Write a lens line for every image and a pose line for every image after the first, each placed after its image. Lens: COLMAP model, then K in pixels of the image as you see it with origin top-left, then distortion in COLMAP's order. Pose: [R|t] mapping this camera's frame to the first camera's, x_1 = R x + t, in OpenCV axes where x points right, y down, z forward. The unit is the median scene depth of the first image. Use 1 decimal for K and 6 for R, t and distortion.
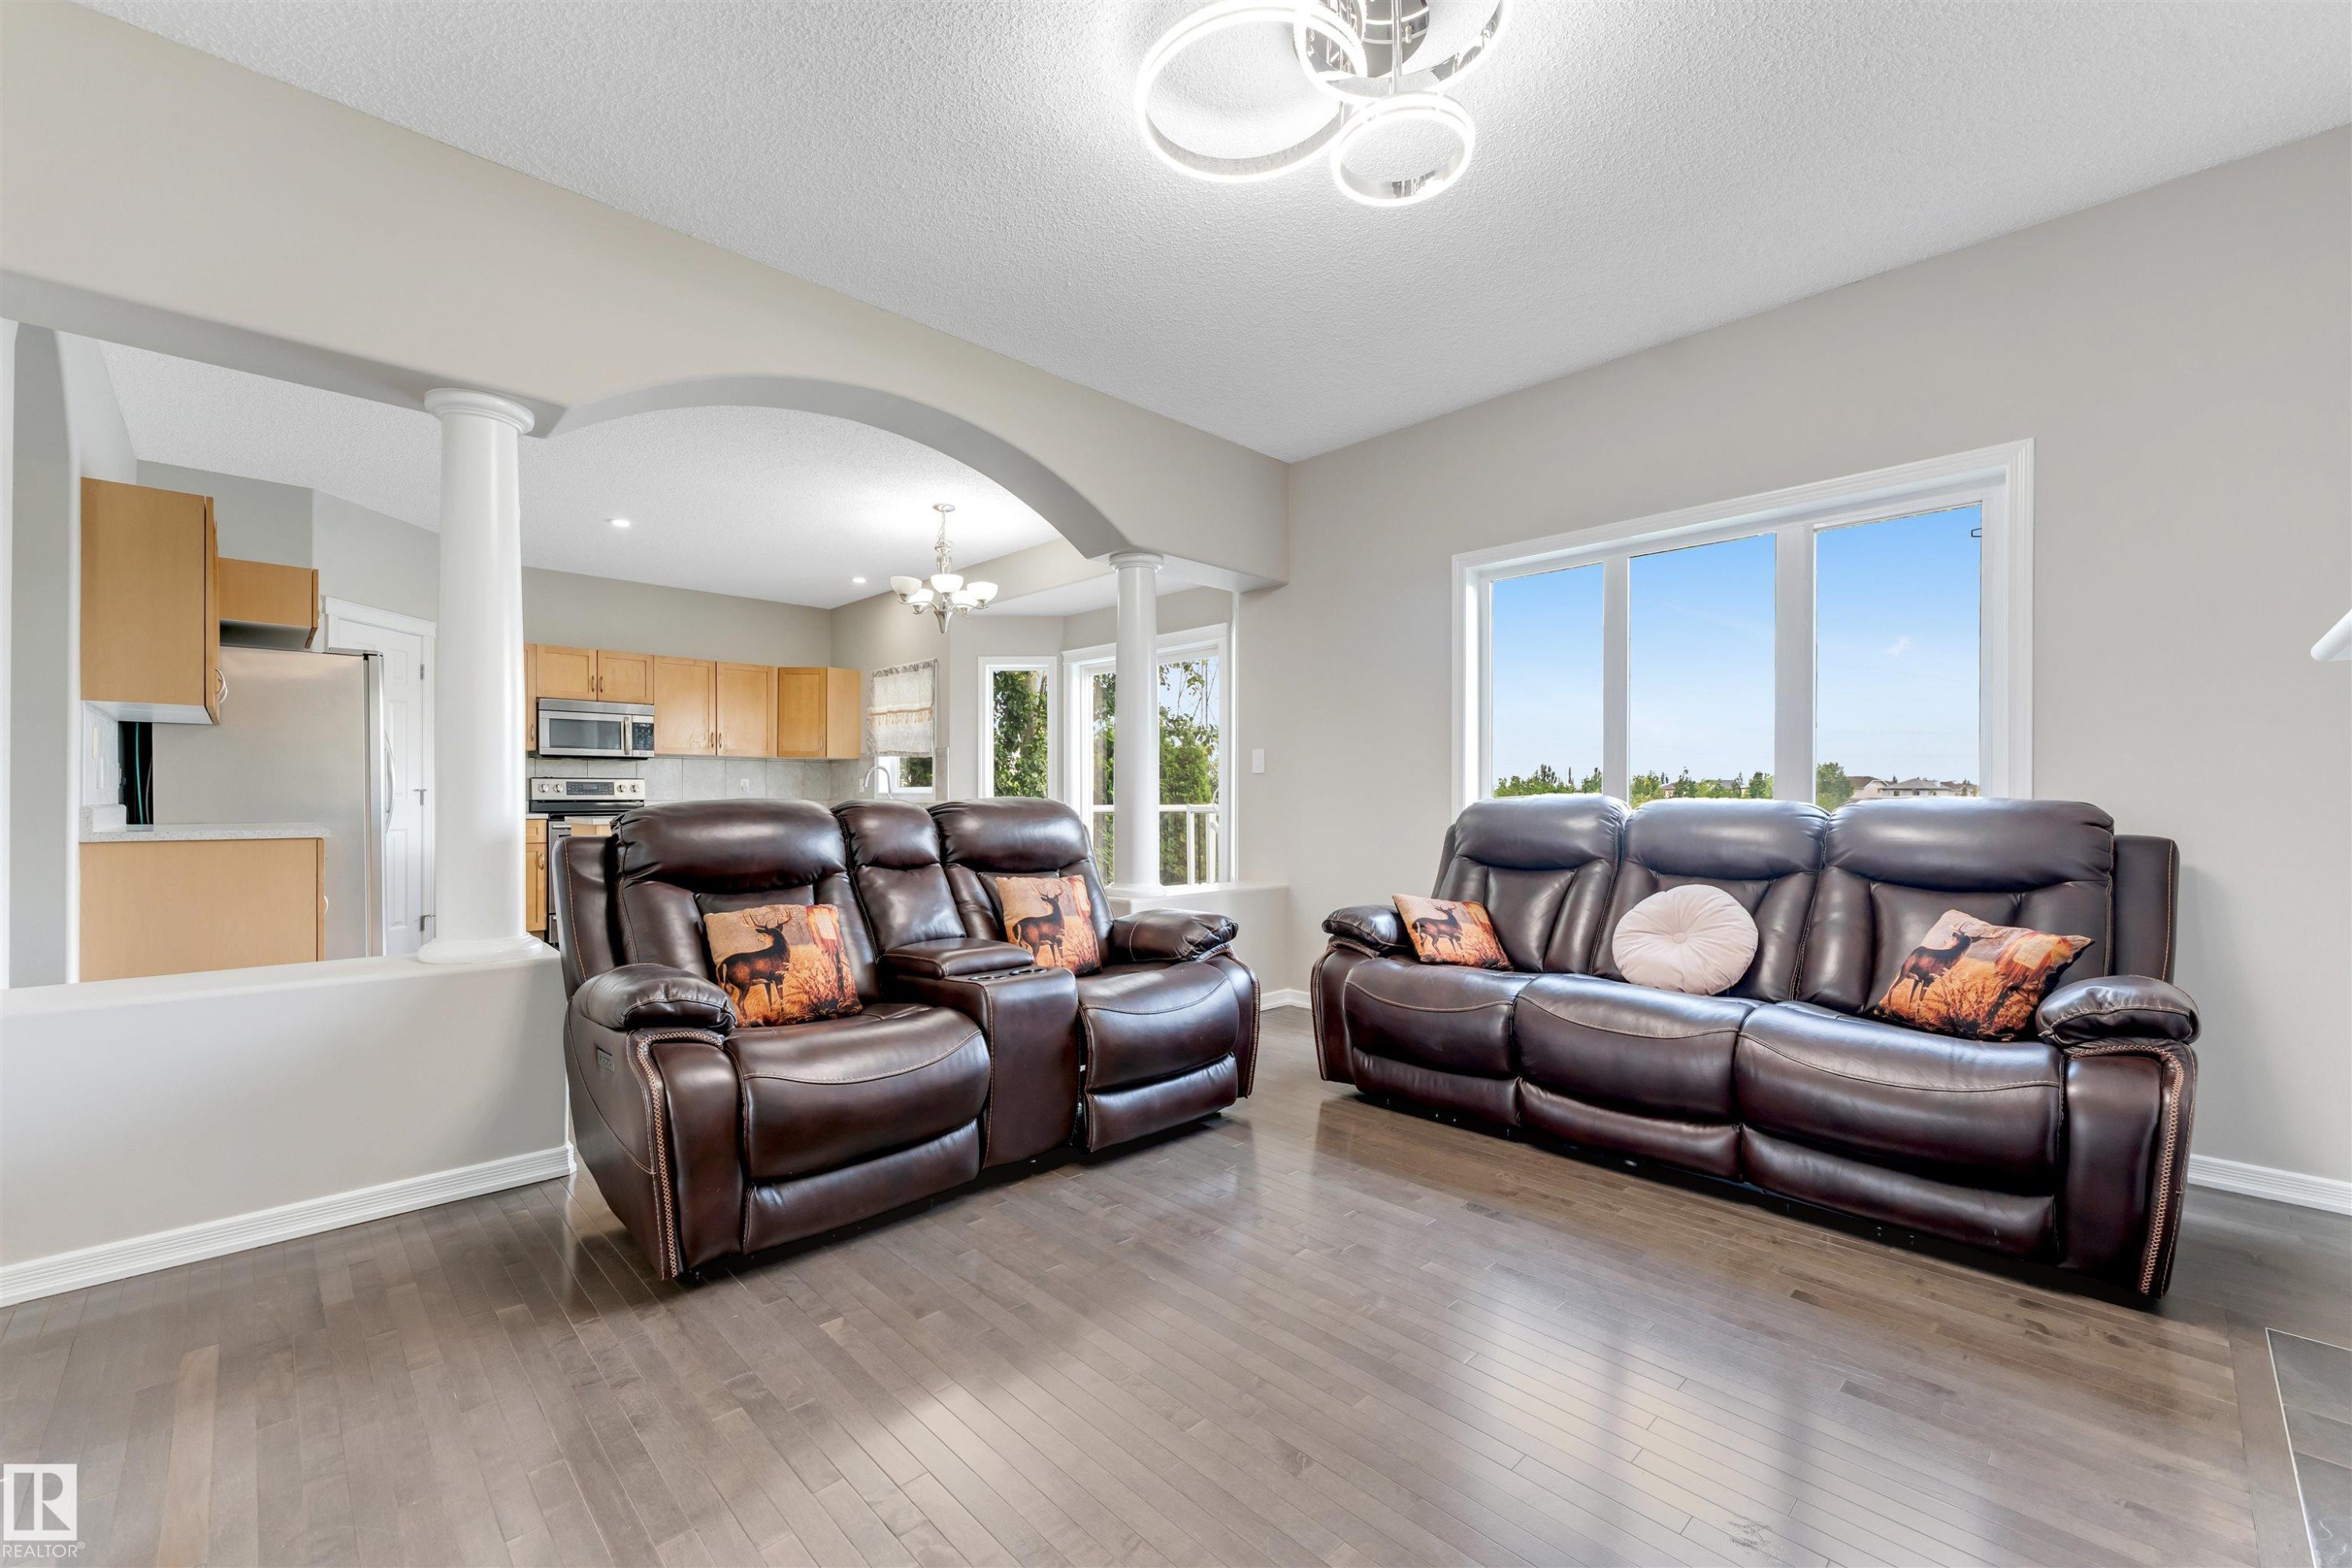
lens RADIAL K [[967.8, 0, 1169.1], [0, 967.8, 800.2], [0, 0, 1]] dist [0.001750, -0.000356]
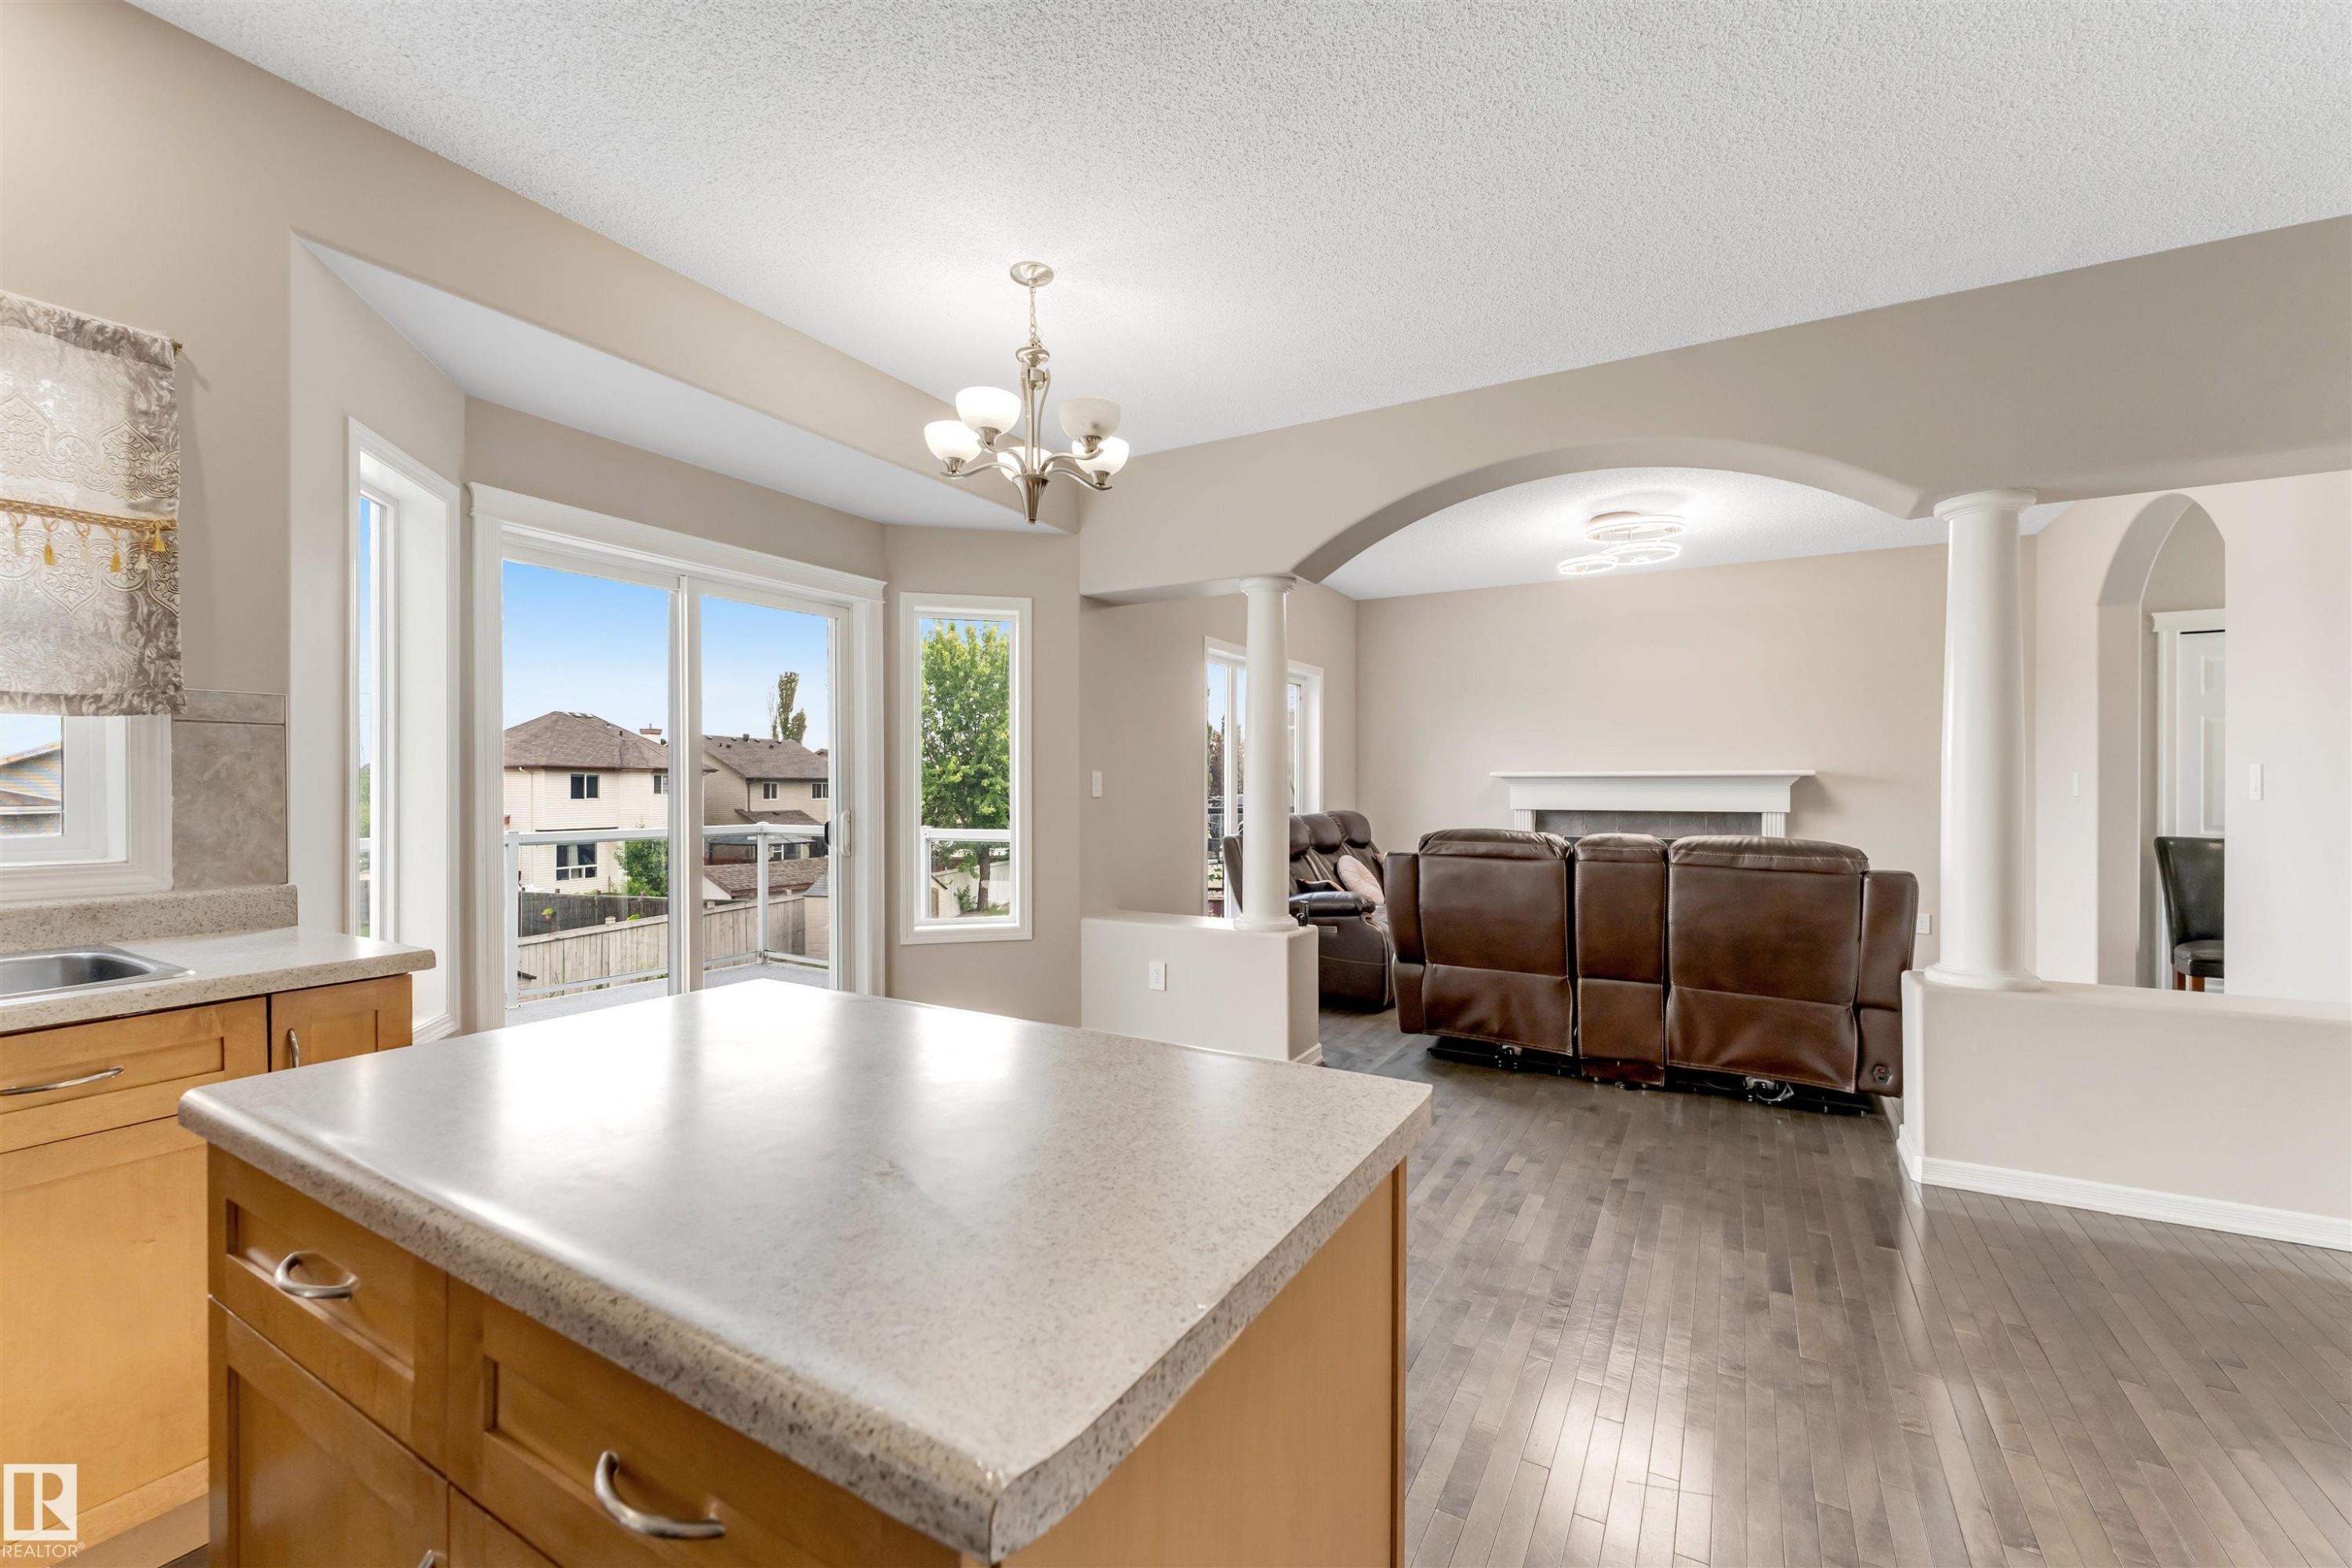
lens RADIAL K [[967.8, 0, 1178.1], [0, 967.8, 790.1], [0, 0, 1]] dist [0.001750, -0.000356]
pose [[-0.281649, -0.004701, 0.959506, -0.582518], [0.003213, 0.999978, 0.005843, -0.028374], [-0.959512, 0.004729, -0.281628, 0.841502]]
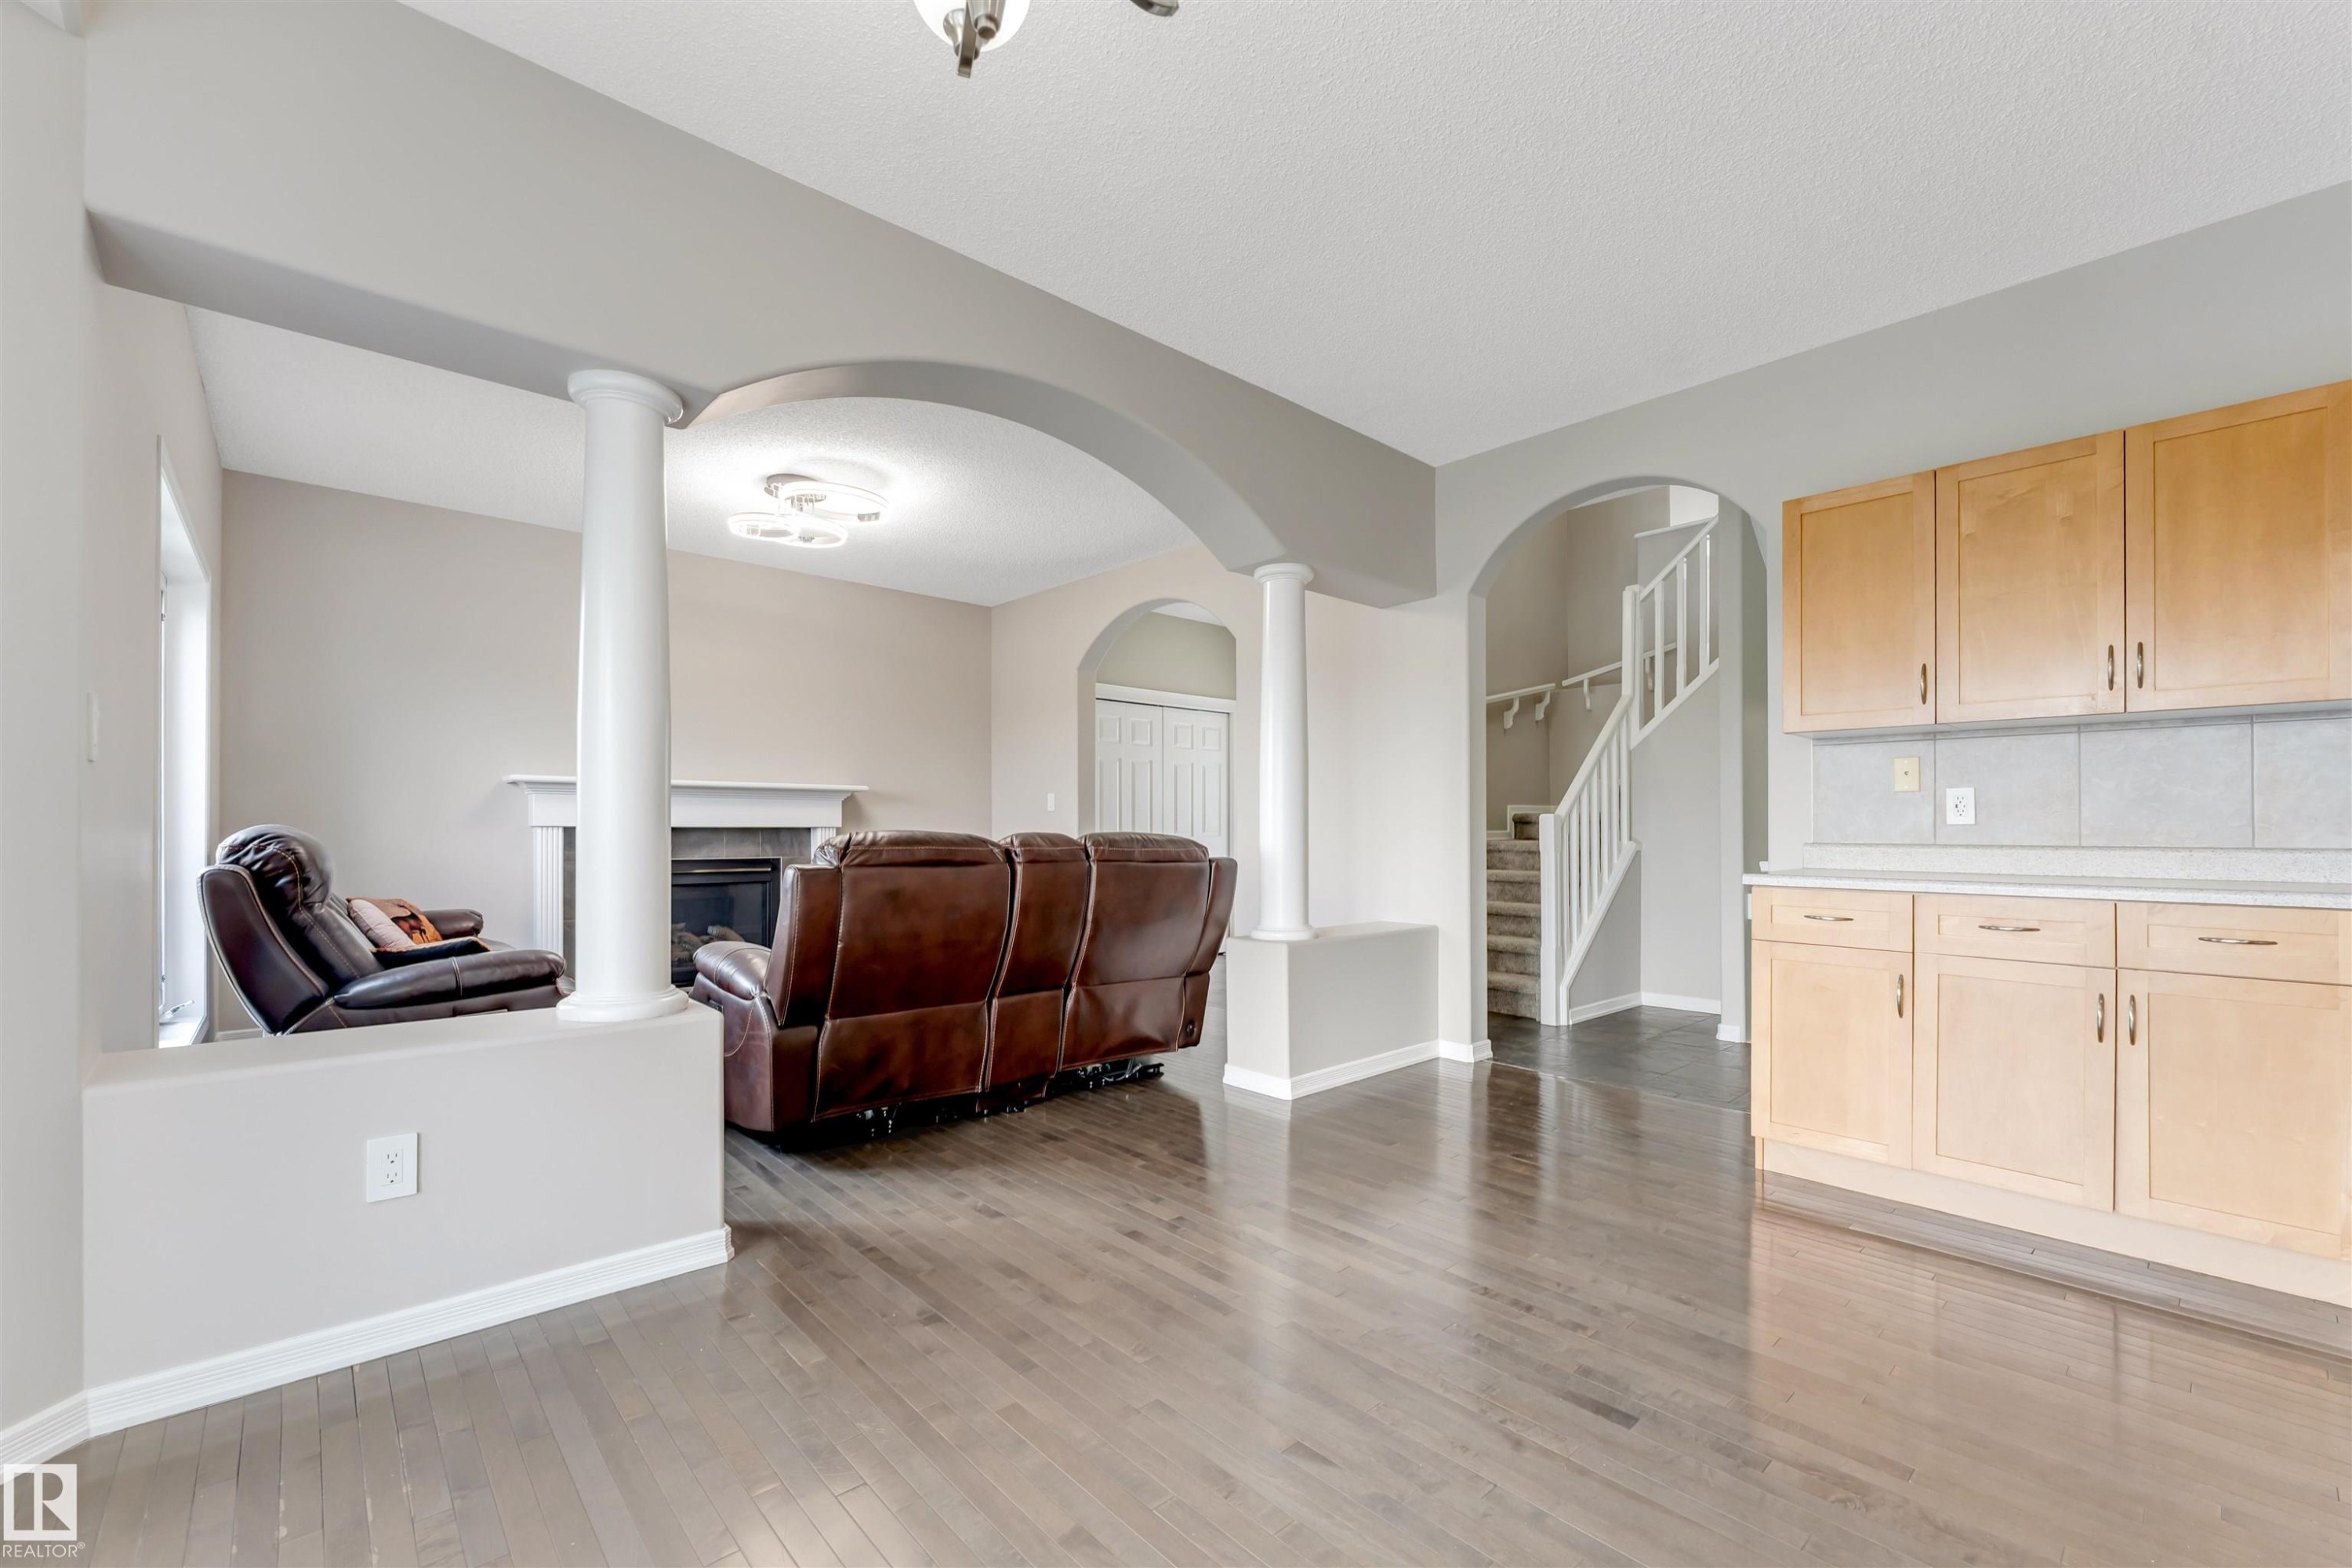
lens RADIAL K [[967.8, 0, 1143.5], [0, 967.8, 820.1], [0, 0, 1]] dist [0.001750, -0.000356]
pose [[-0.998891, -0.003655, 0.046945, -0.215439], [-0.003788, 0.999989, -0.002758, -0.005653], [-0.046935, -0.002933, -0.998894, 0.946975]]
